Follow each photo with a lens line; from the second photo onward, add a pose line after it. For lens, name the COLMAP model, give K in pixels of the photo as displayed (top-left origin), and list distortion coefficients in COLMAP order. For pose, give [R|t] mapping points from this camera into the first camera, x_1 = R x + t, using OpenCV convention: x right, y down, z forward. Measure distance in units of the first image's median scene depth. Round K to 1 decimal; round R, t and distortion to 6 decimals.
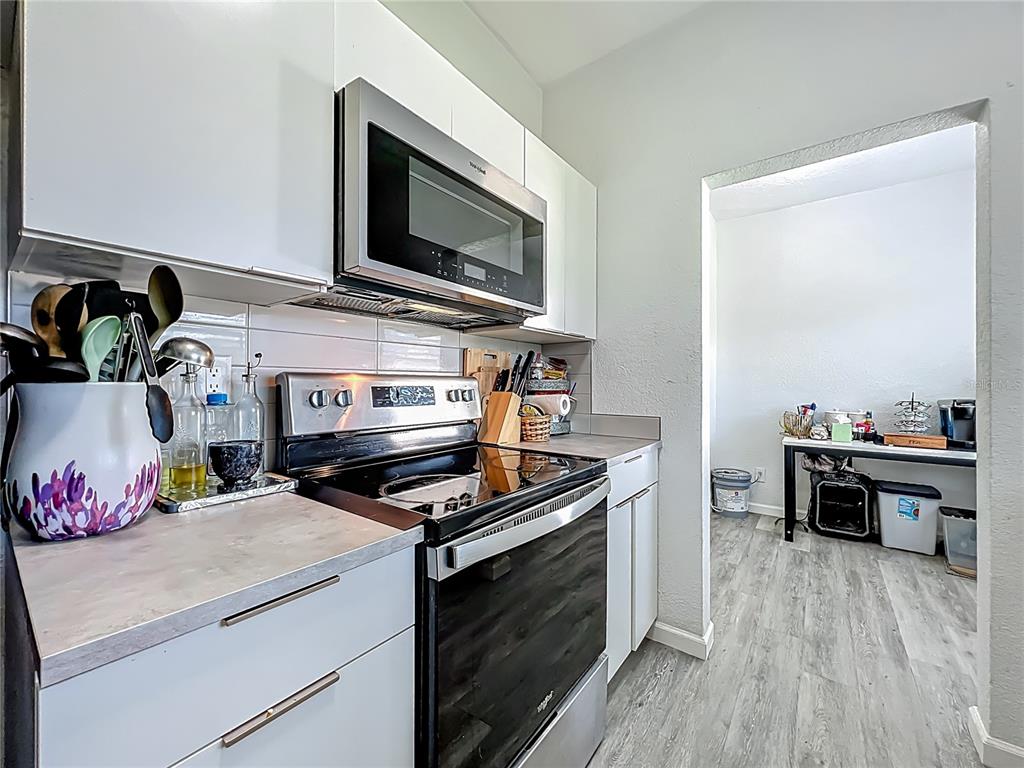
lens RADIAL K [[417.8, 0, 507.6], [0, 417.8, 383.4], [0, 0, 1]] dist [0.001589, 0.001034]
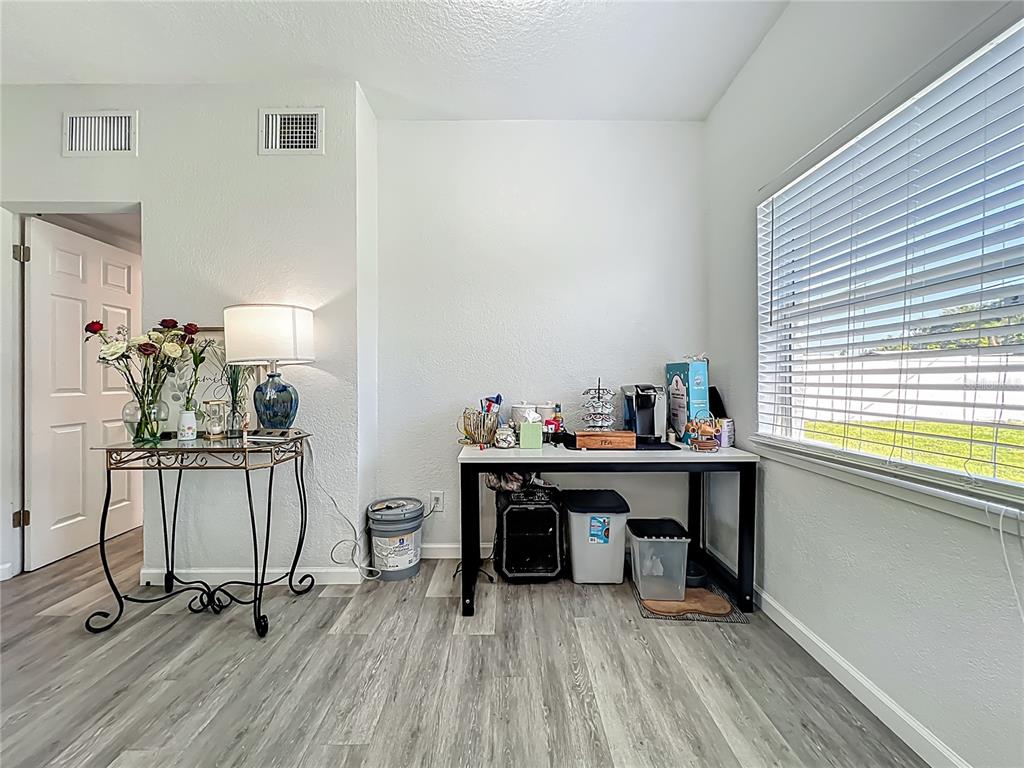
lens RADIAL K [[417.8, 0, 510.7], [0, 417.8, 379.8], [0, 0, 1]] dist [0.001589, 0.001034]
pose [[0.795154, -0.008754, 0.606344, 0.350797], [0.007113, 0.999962, 0.005109, 0.020786], [-0.606365, 0.000251, 0.795186, 0.467986]]
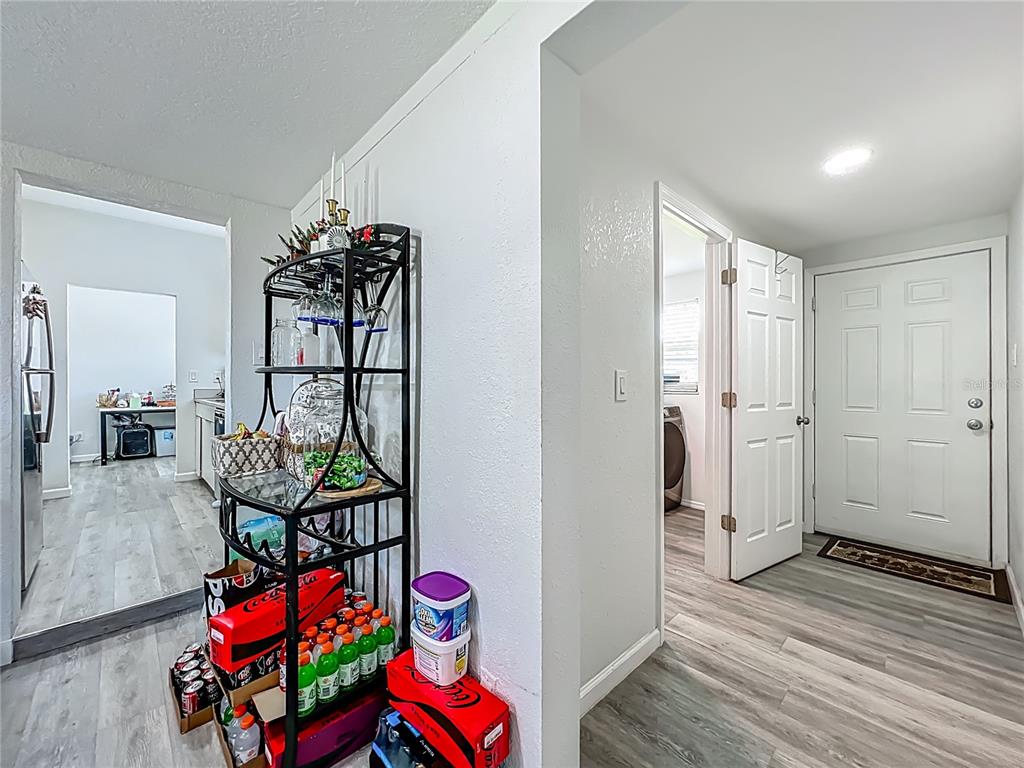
lens RADIAL K [[417.8, 0, 508.1], [0, 417.8, 386.7], [0, 0, 1]] dist [0.001589, 0.001034]
pose [[0.176130, -0.009025, 0.984326, -0.775075], [-0.004623, 0.999939, 0.009996, 0.019265], [-0.984356, -0.006311, 0.176078, -1.002211]]
